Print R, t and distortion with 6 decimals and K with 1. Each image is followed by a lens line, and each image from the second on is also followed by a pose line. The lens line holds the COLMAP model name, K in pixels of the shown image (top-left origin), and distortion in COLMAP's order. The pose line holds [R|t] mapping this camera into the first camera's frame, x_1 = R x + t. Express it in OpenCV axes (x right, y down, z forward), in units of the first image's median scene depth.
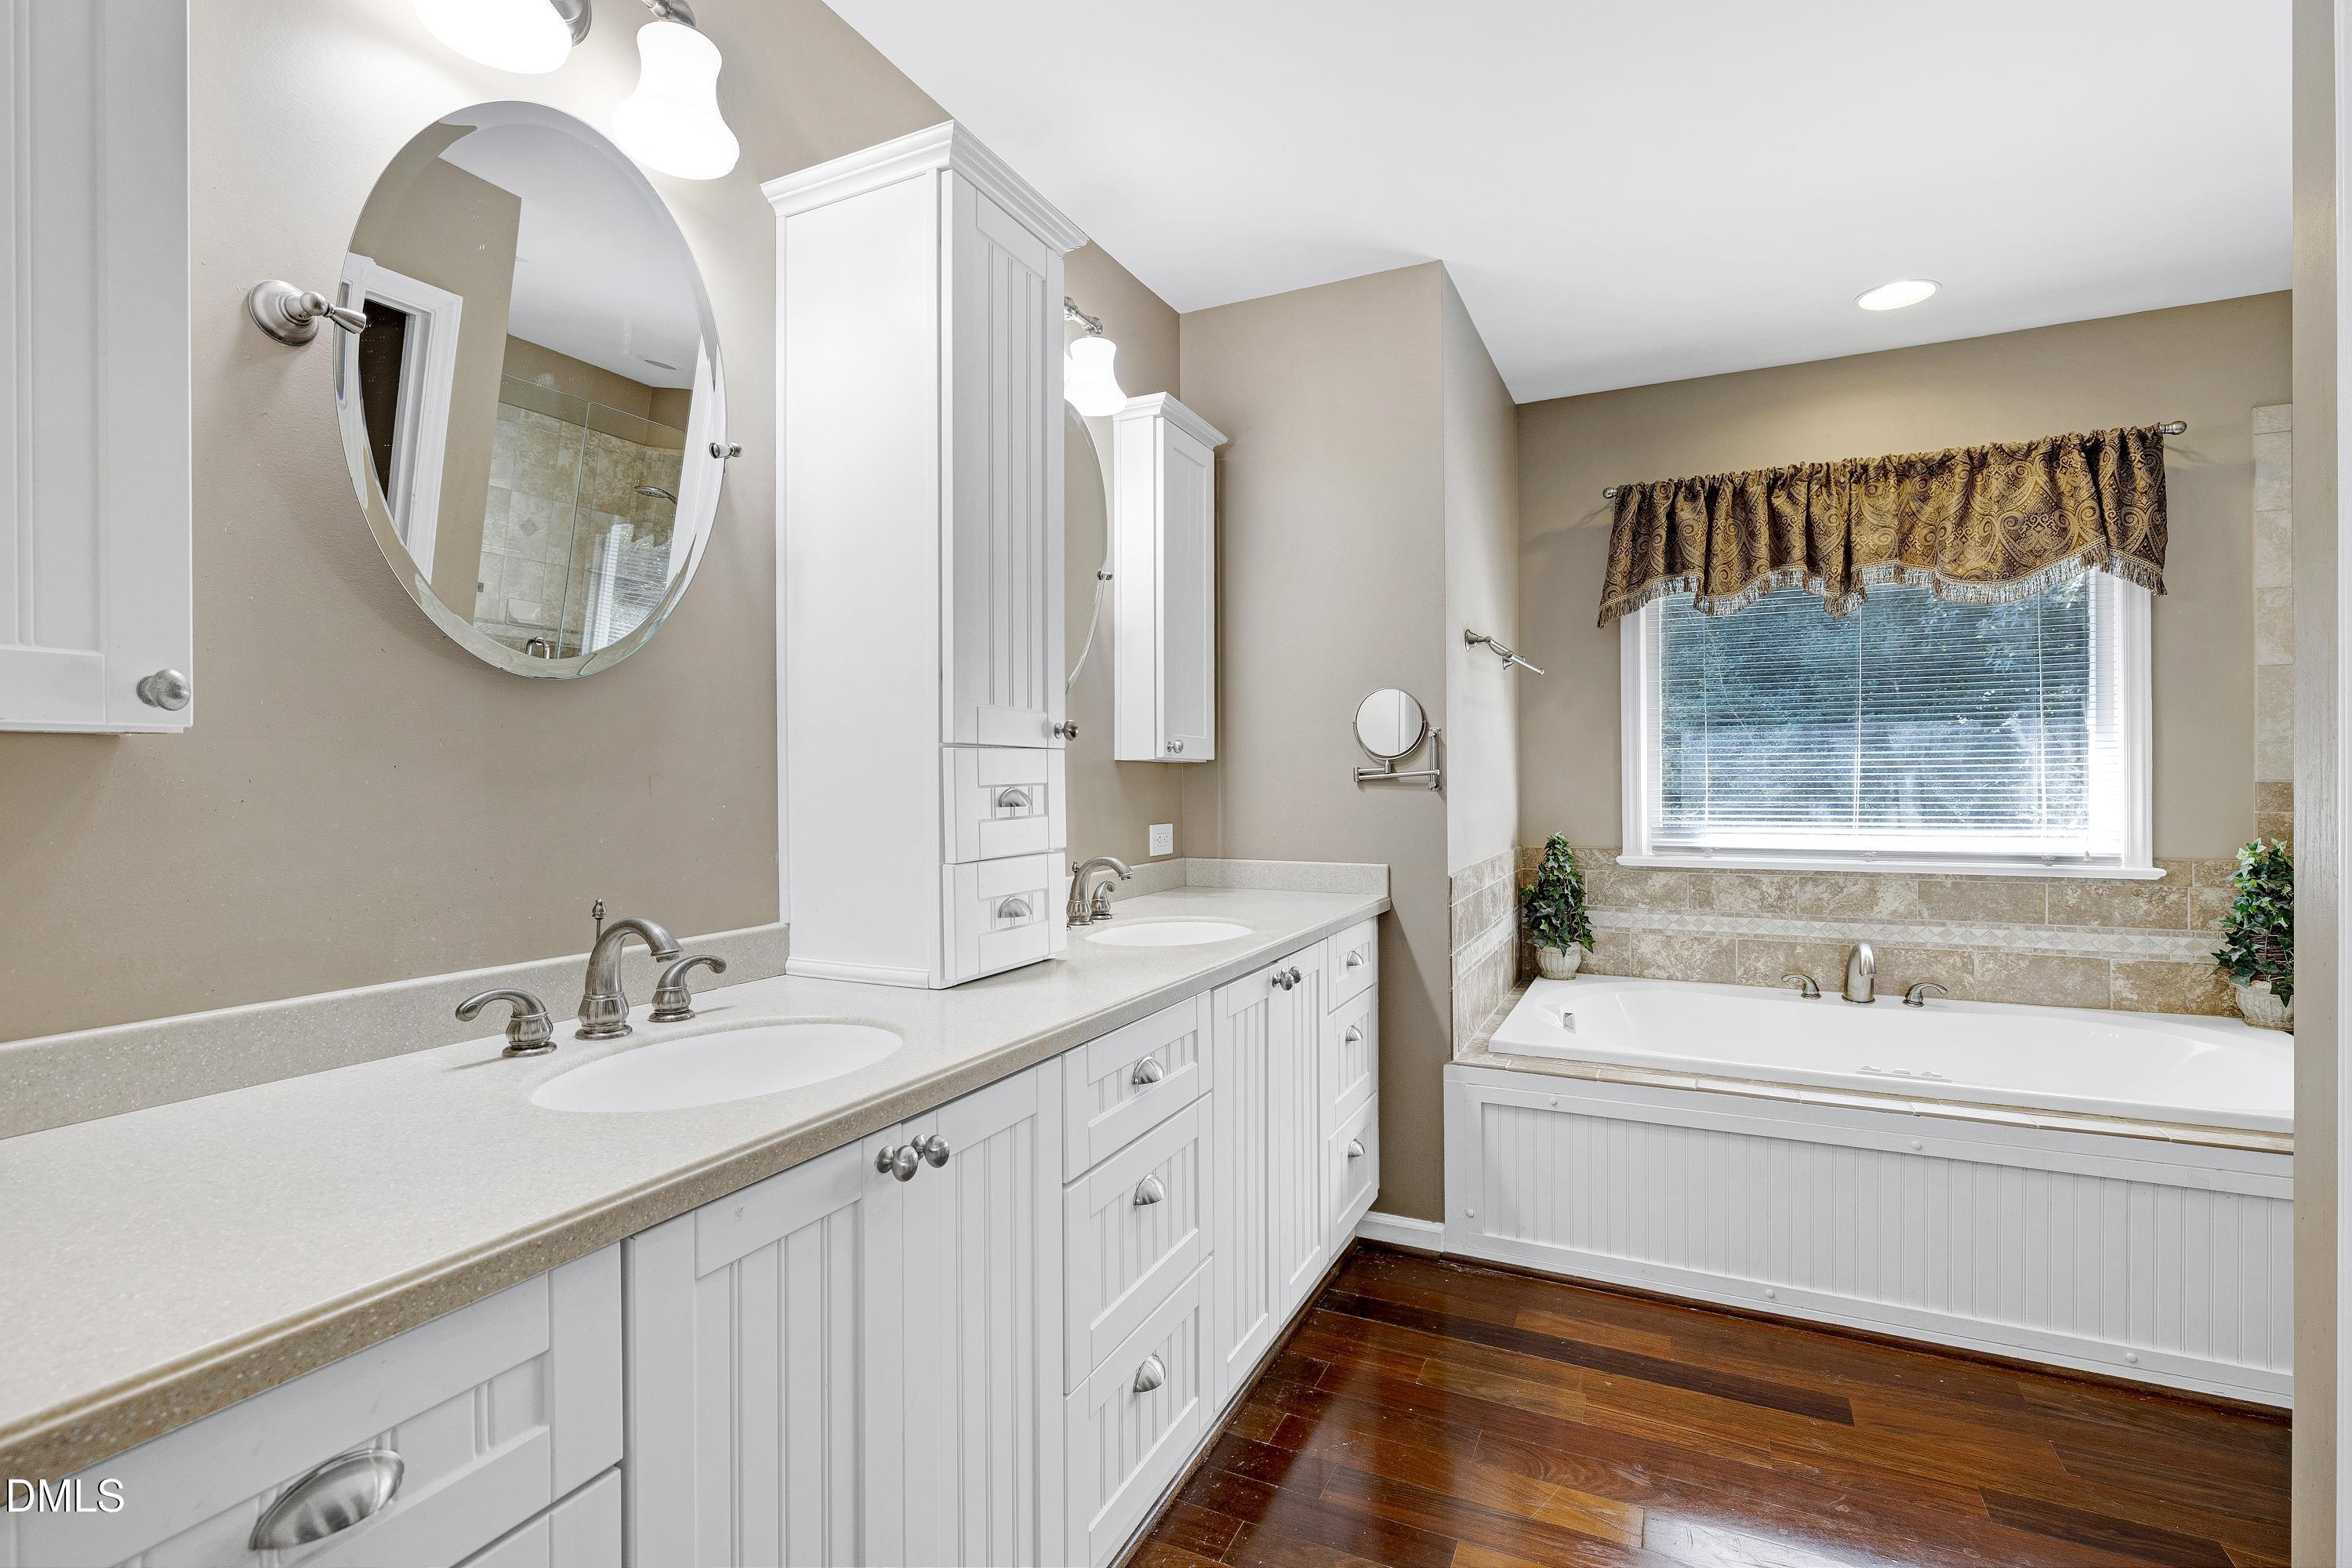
lens RADIAL K [[1085.8, 0, 1175.1], [0, 1085.8, 781.4], [0, 0, 1]] dist [-0.002887, 0.003049]
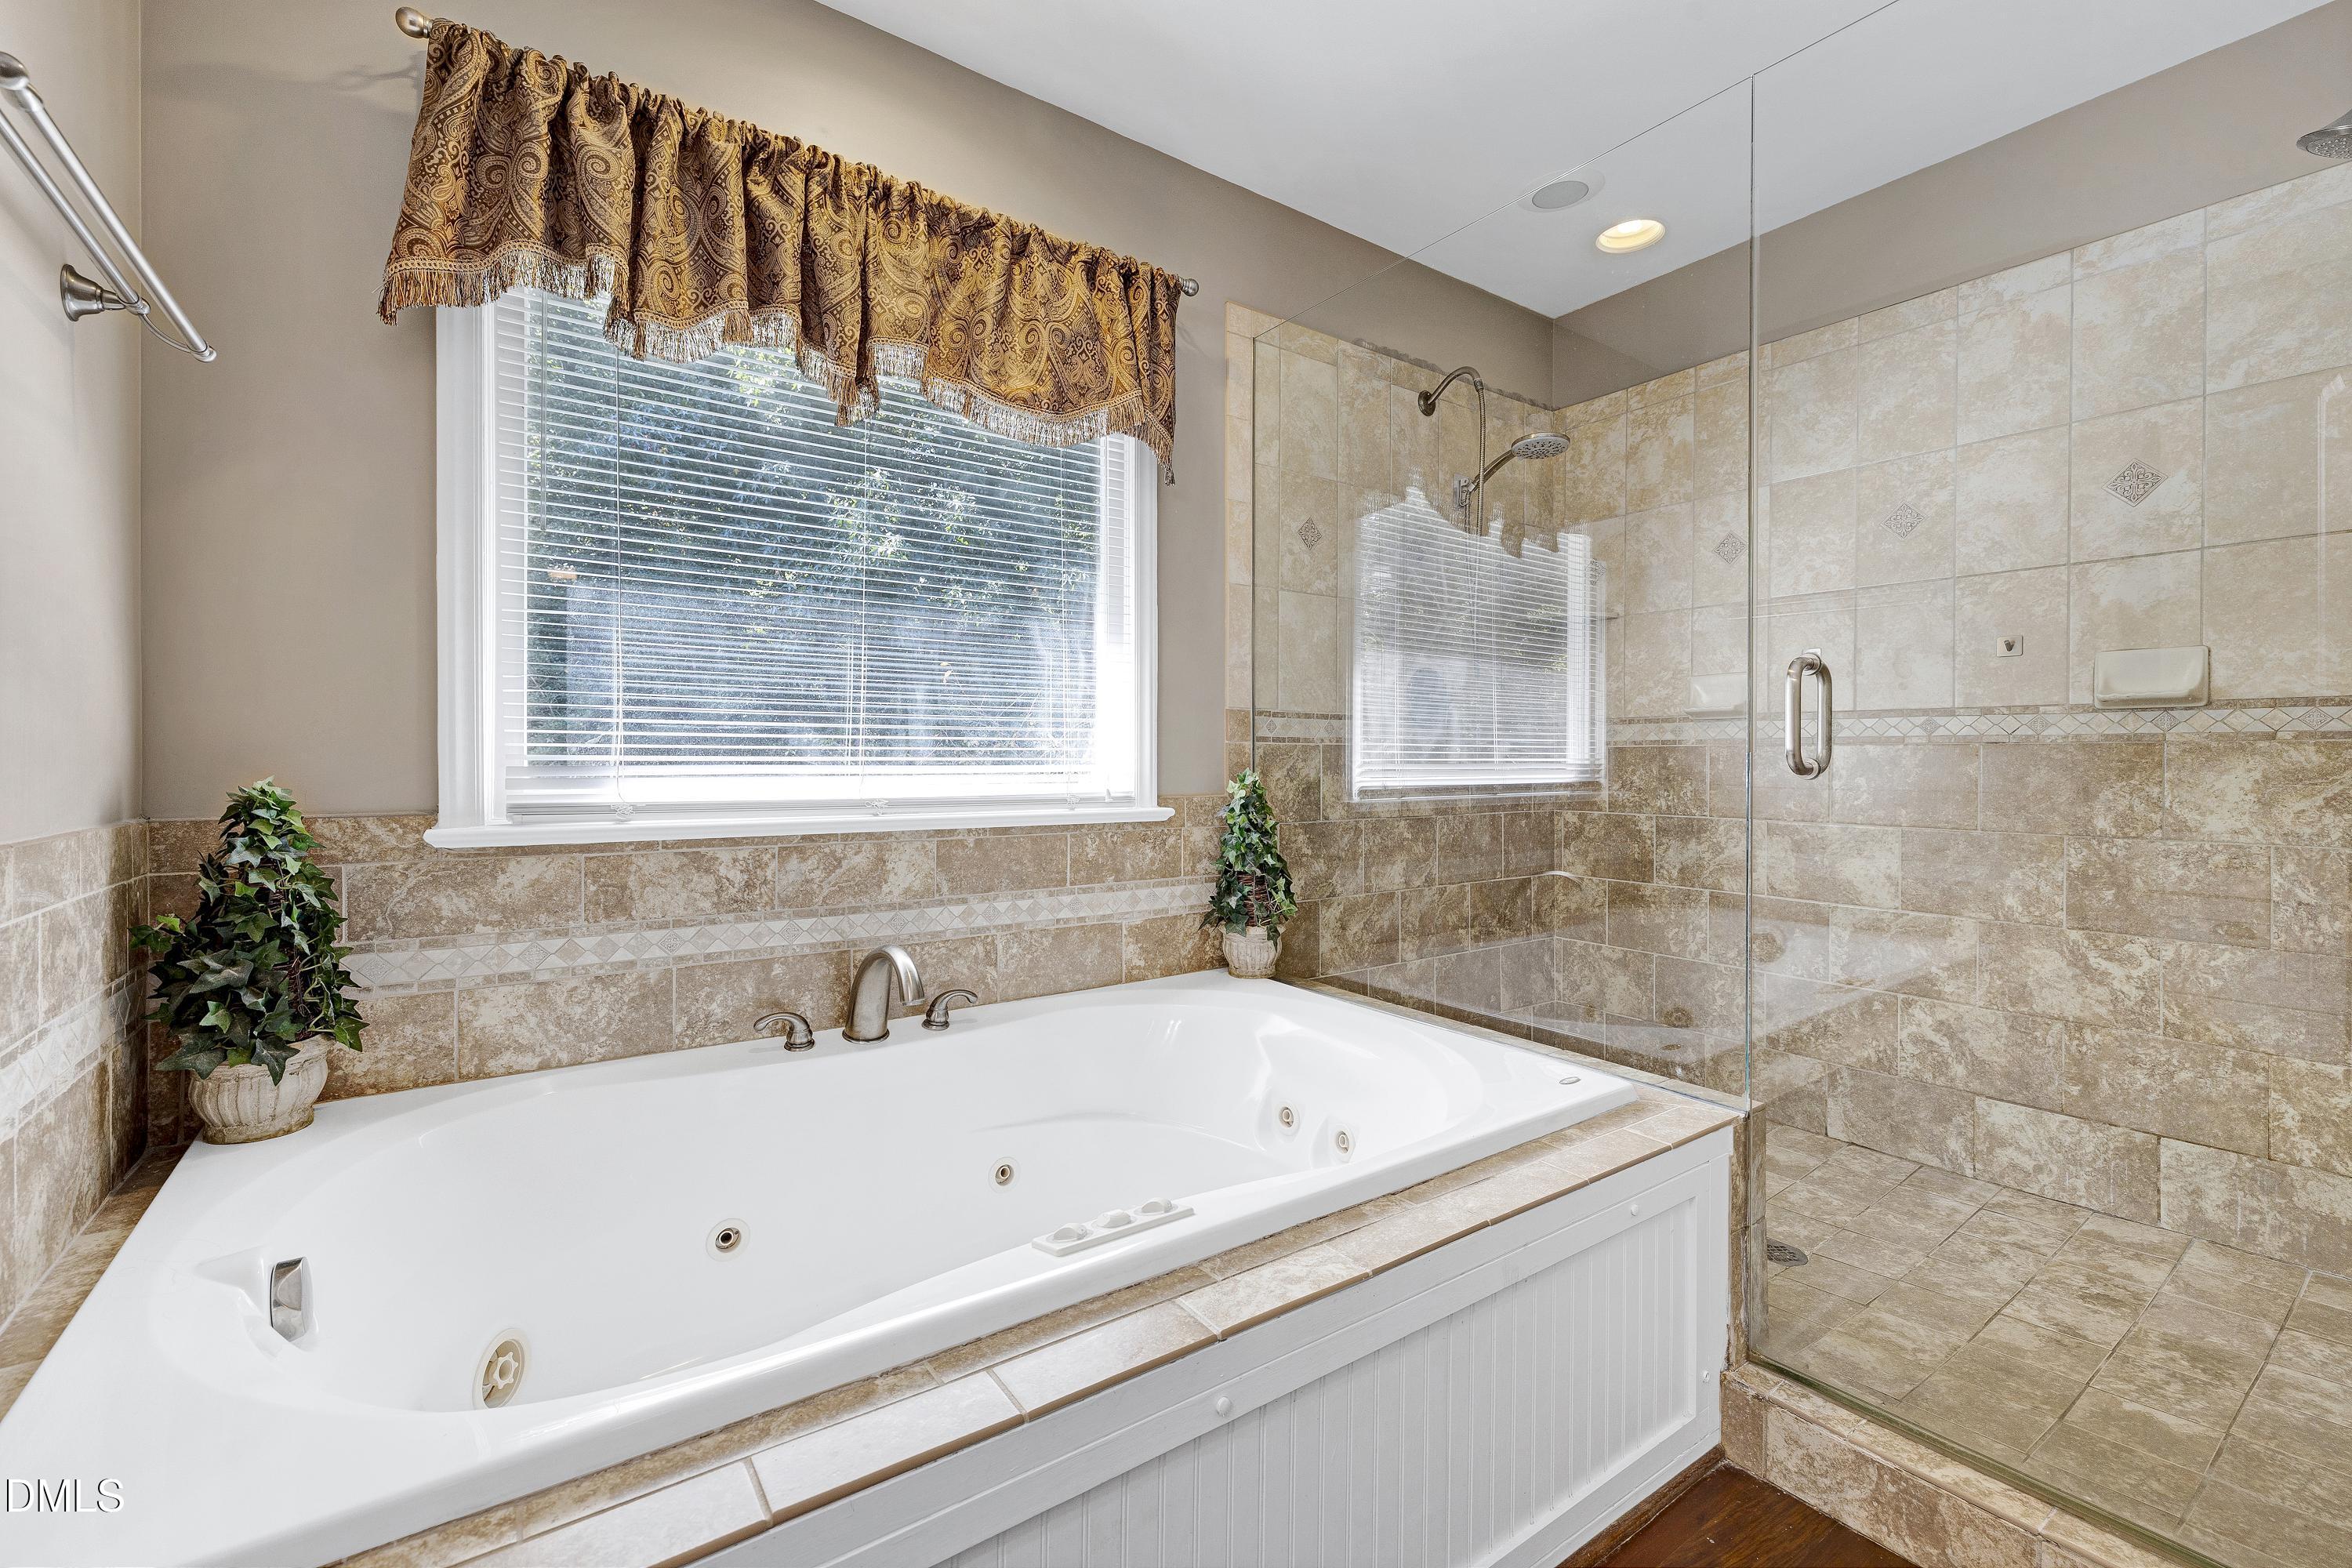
lens RADIAL K [[997.5, 0, 1168.3], [0, 997.5, 764.5], [0, 0, 1]] dist [-0.002019, 0.000874]
pose [[0.492685, 0.005312, 0.870191, 0.205138], [-0.003173, 0.999986, -0.004308, 0.044533], [-0.870202, -0.000638, 0.492695, 0.546655]]
